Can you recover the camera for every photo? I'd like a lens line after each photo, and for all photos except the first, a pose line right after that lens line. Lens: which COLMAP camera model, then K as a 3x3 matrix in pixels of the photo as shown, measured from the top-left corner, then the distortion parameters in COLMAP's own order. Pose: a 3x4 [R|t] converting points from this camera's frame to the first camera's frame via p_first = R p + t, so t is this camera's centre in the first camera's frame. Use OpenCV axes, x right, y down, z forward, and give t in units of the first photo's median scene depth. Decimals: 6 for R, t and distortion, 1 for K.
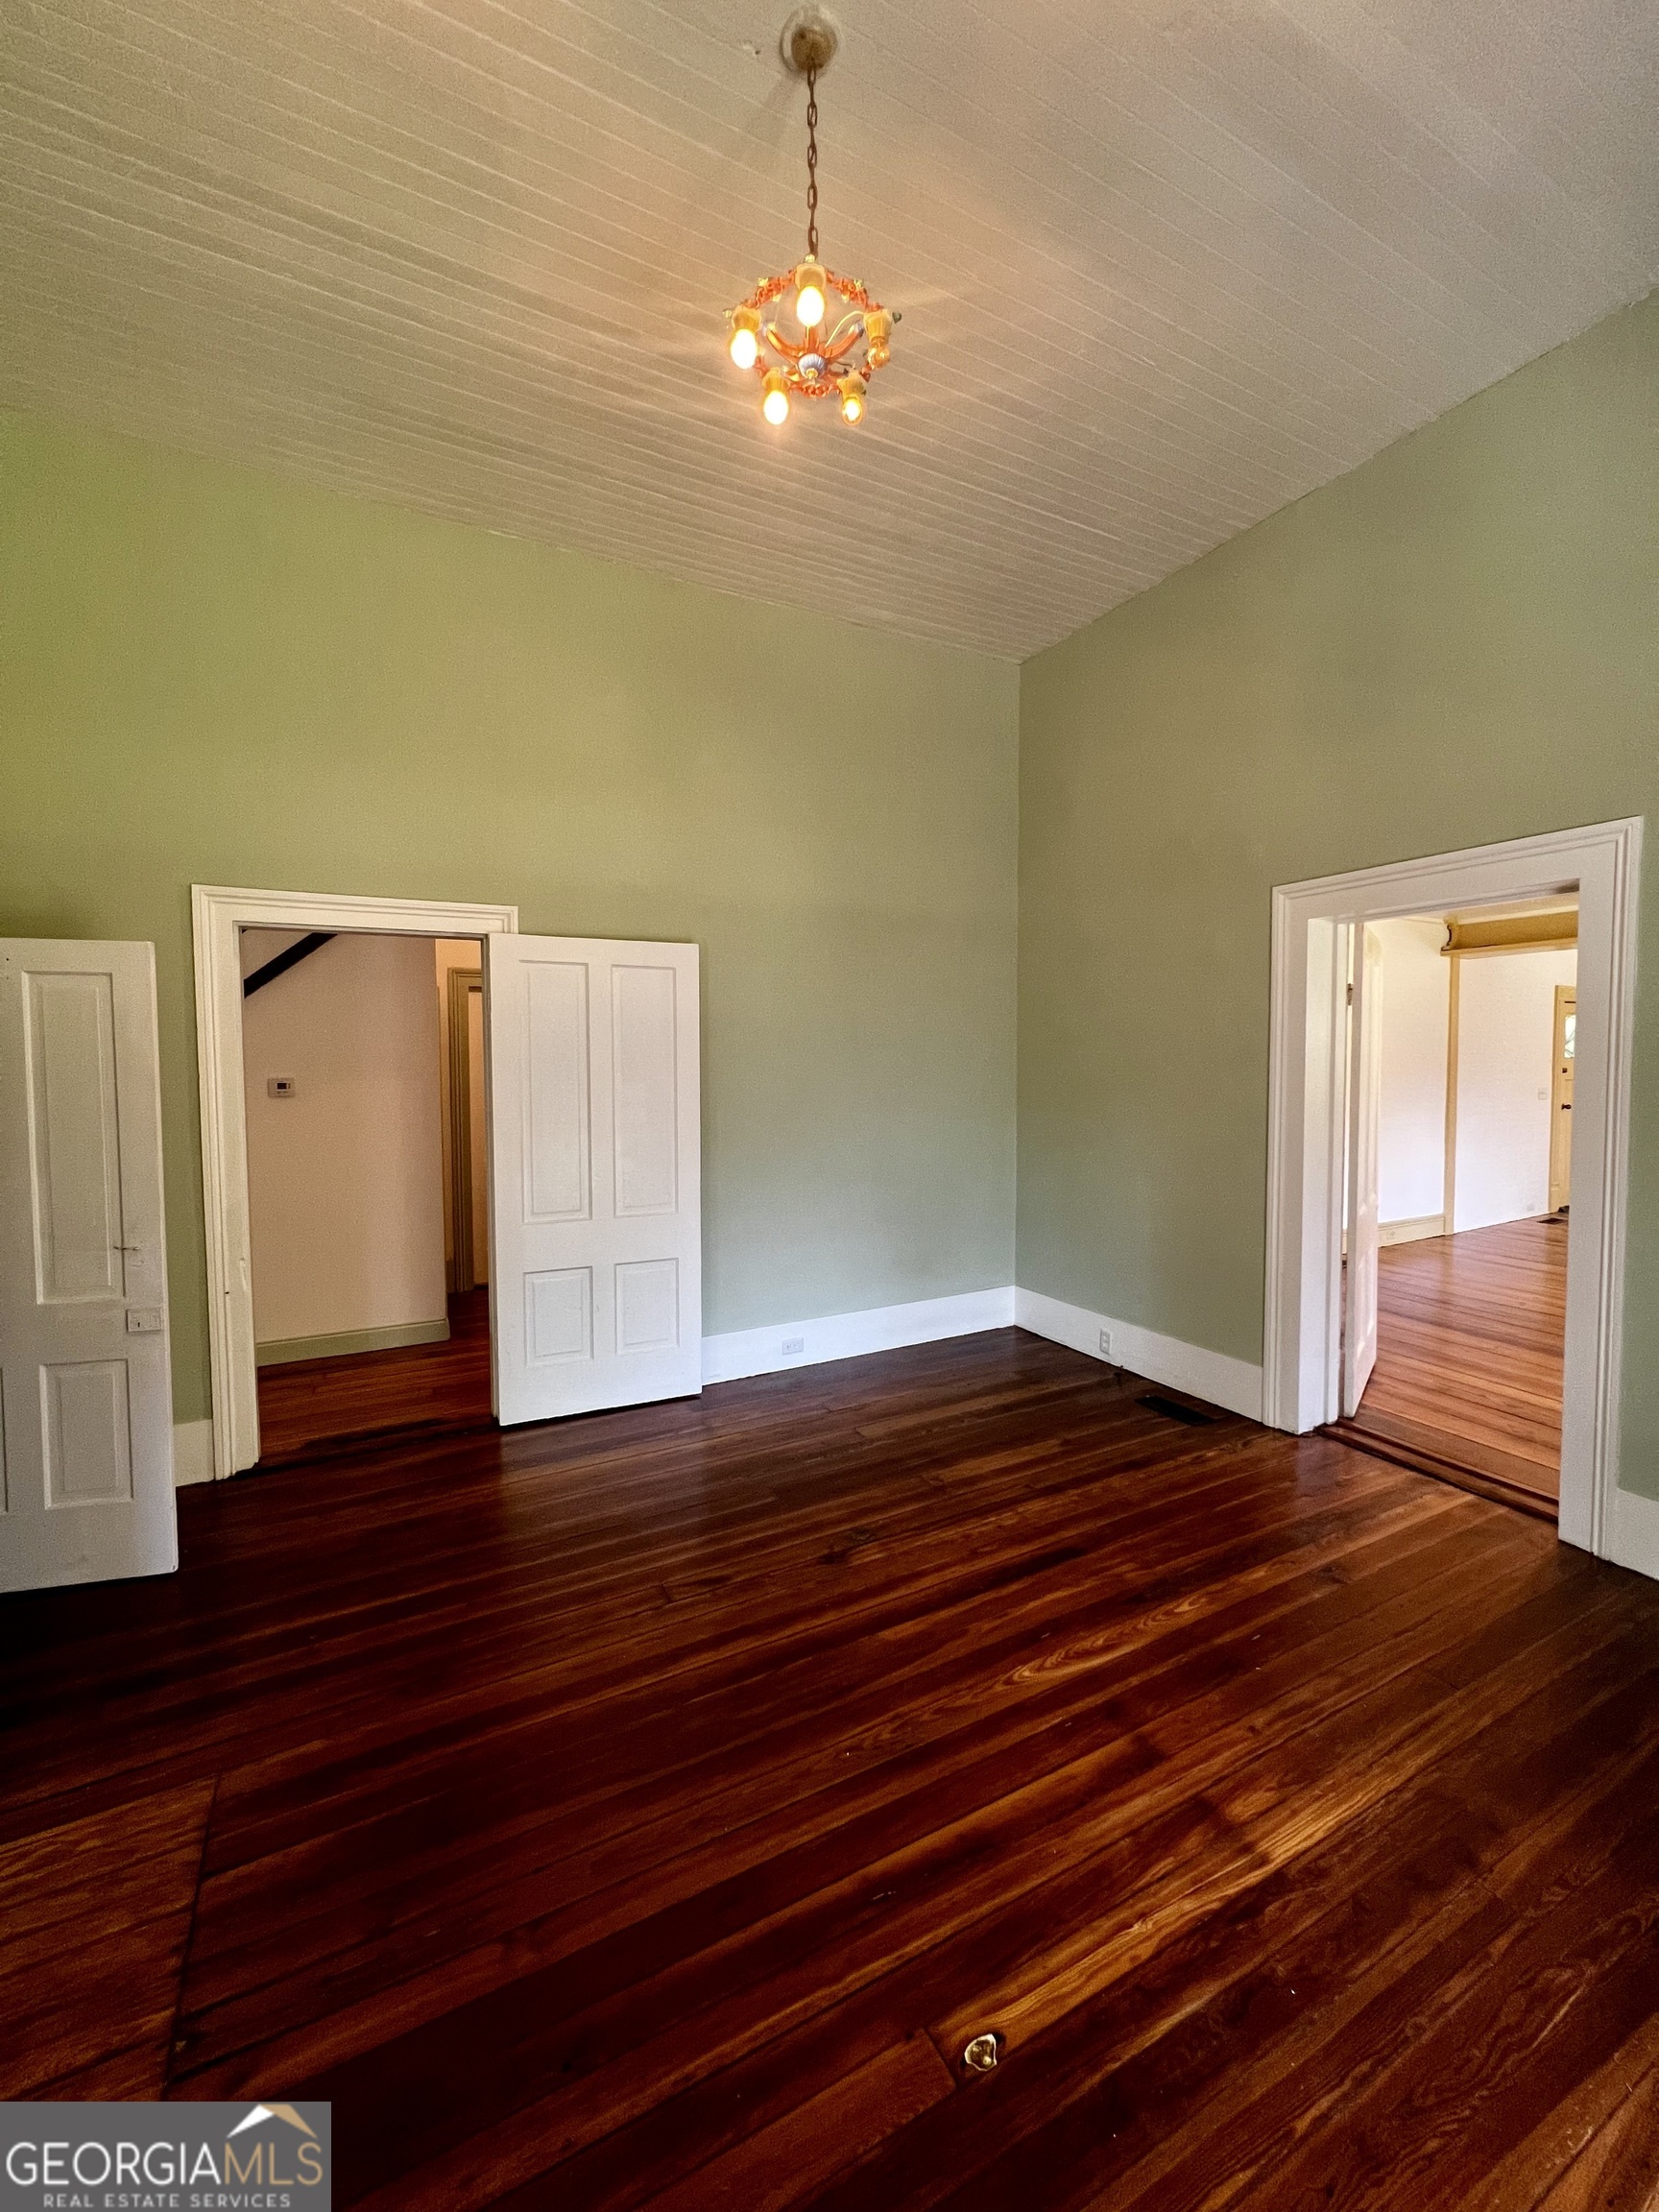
lens RADIAL K [[888.2, 0, 831.2], [0, 888.2, 1101.6], [0, 0, 1]] dist [0.000011, 0.000467]
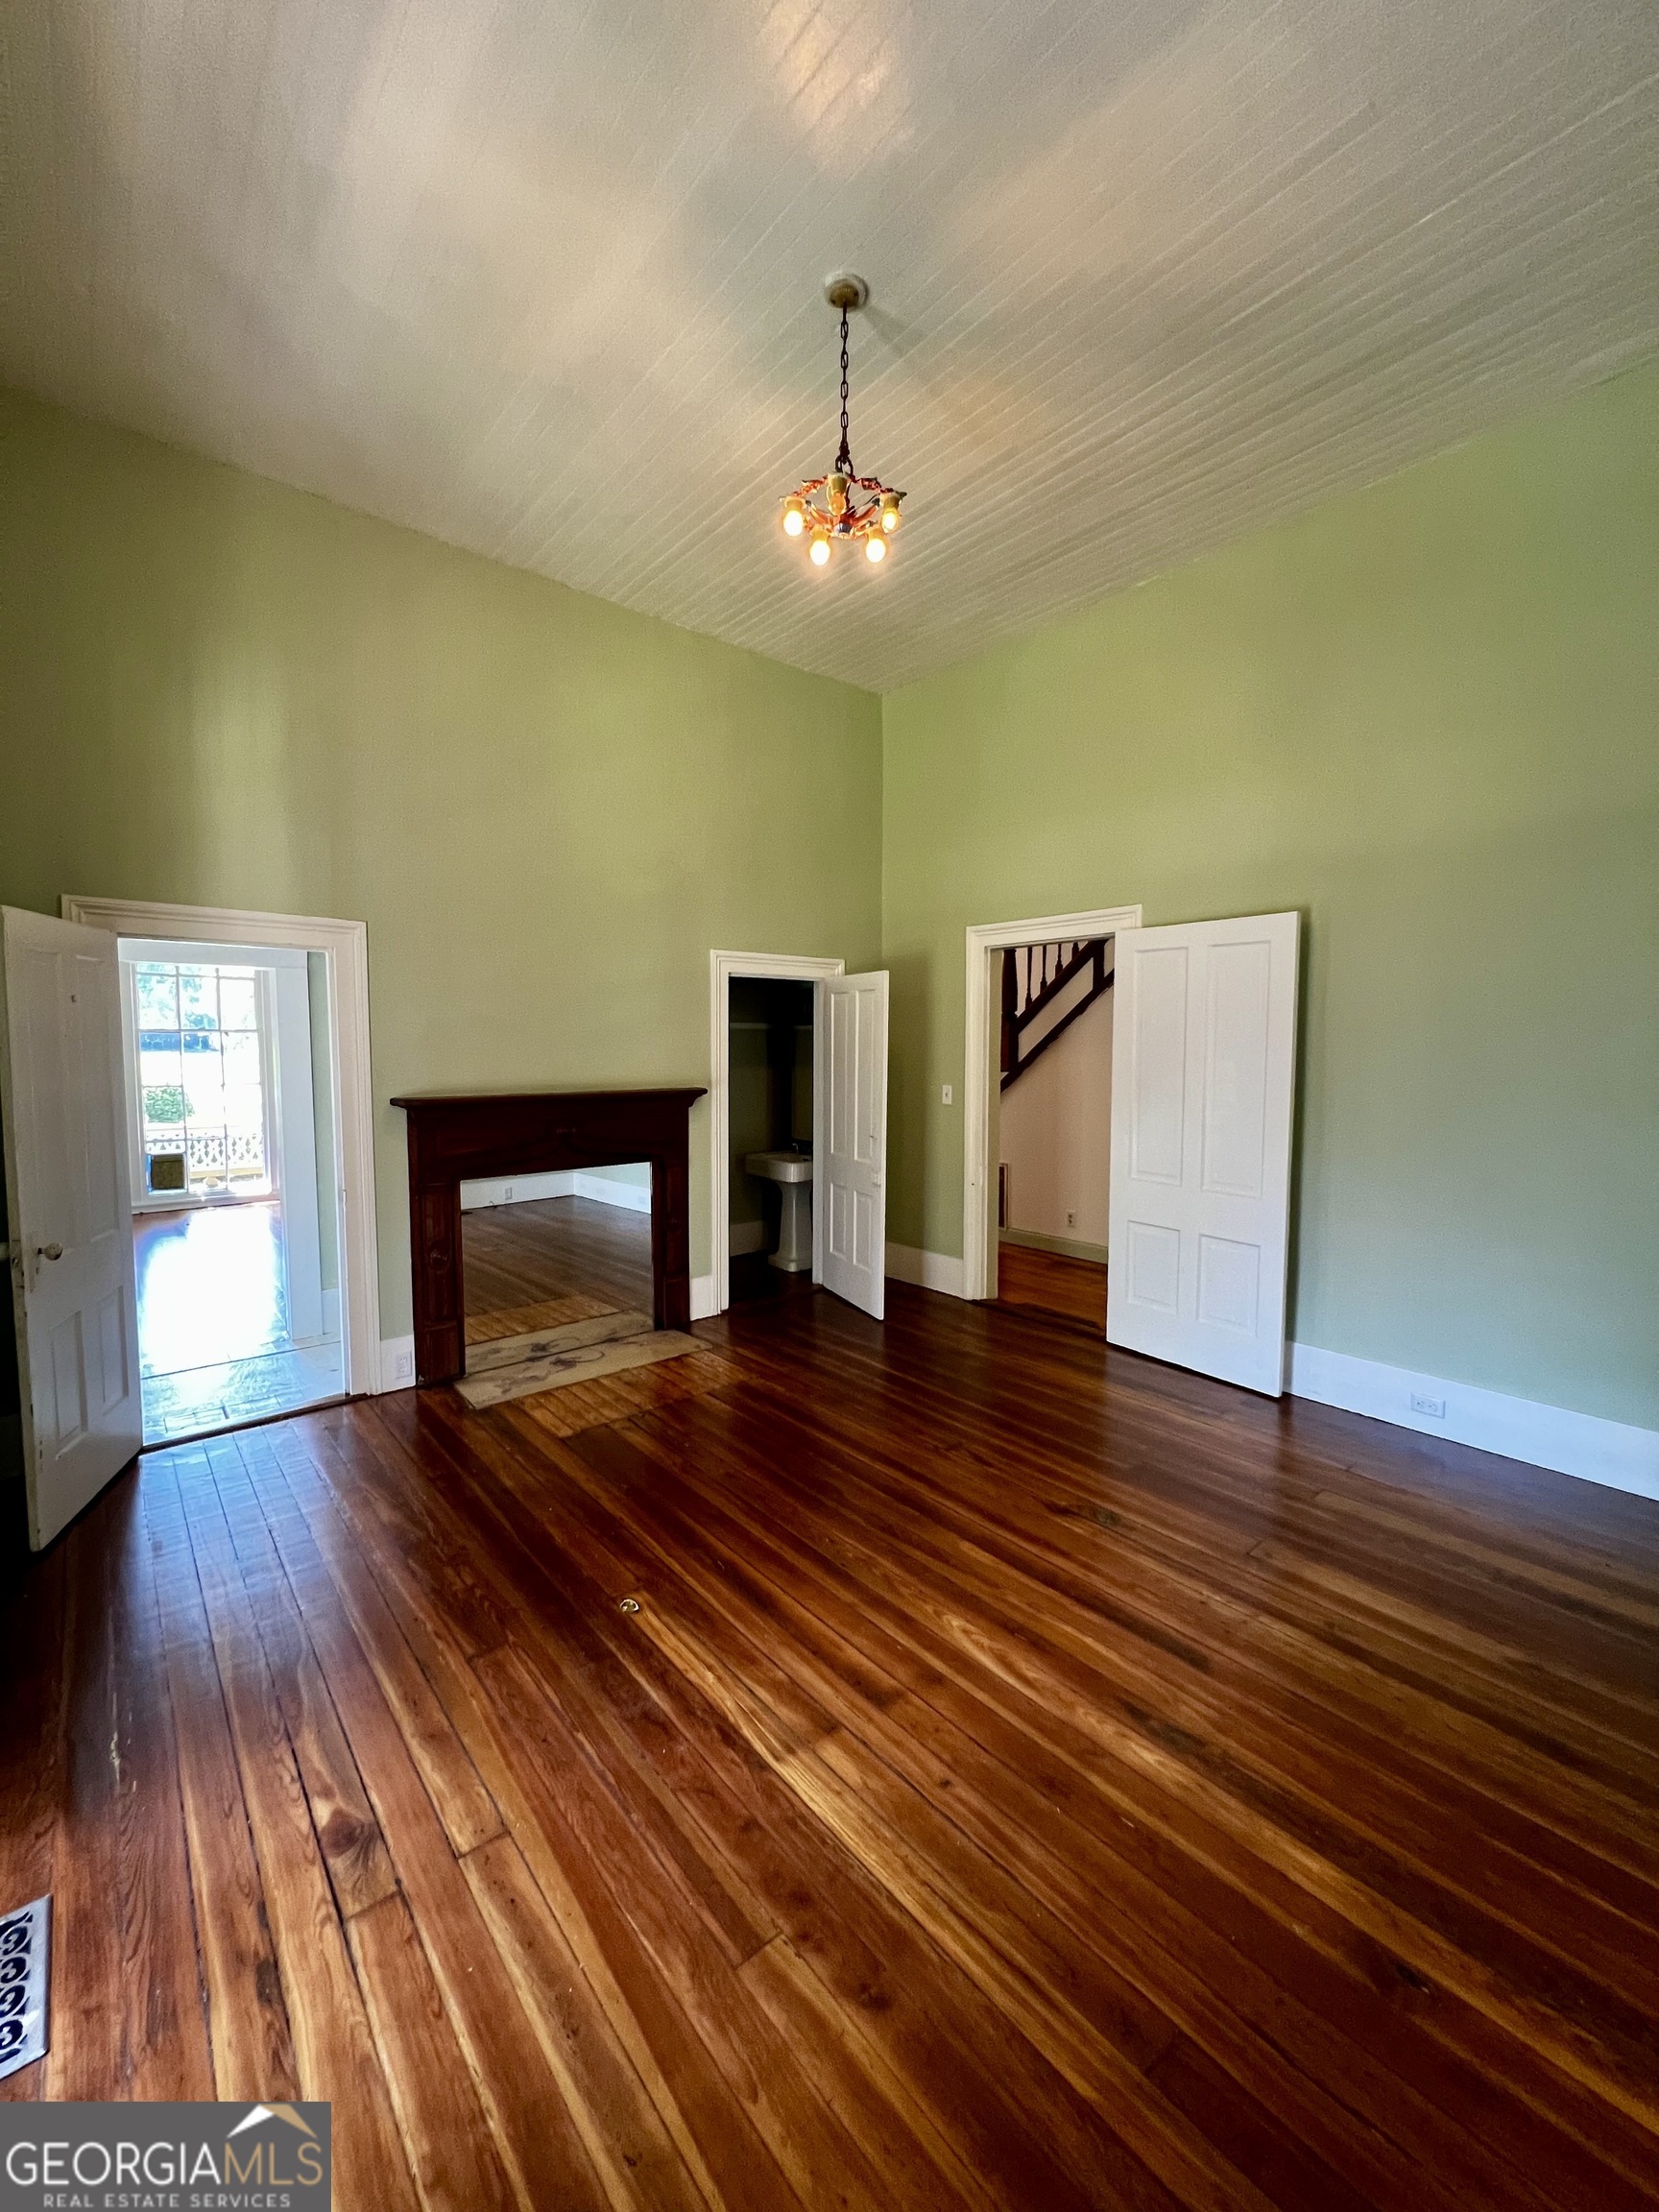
lens RADIAL K [[887.5, 0, 831.0], [0, 887.5, 1105.6], [0, 0, 1]] dist [-0.002538, 0.001131]
pose [[0.201555, 0.078764, -0.976305, 1.215025], [-0.049834, 0.996295, 0.070089, -0.034584], [0.978209, 0.034526, 0.204733, 0.645603]]
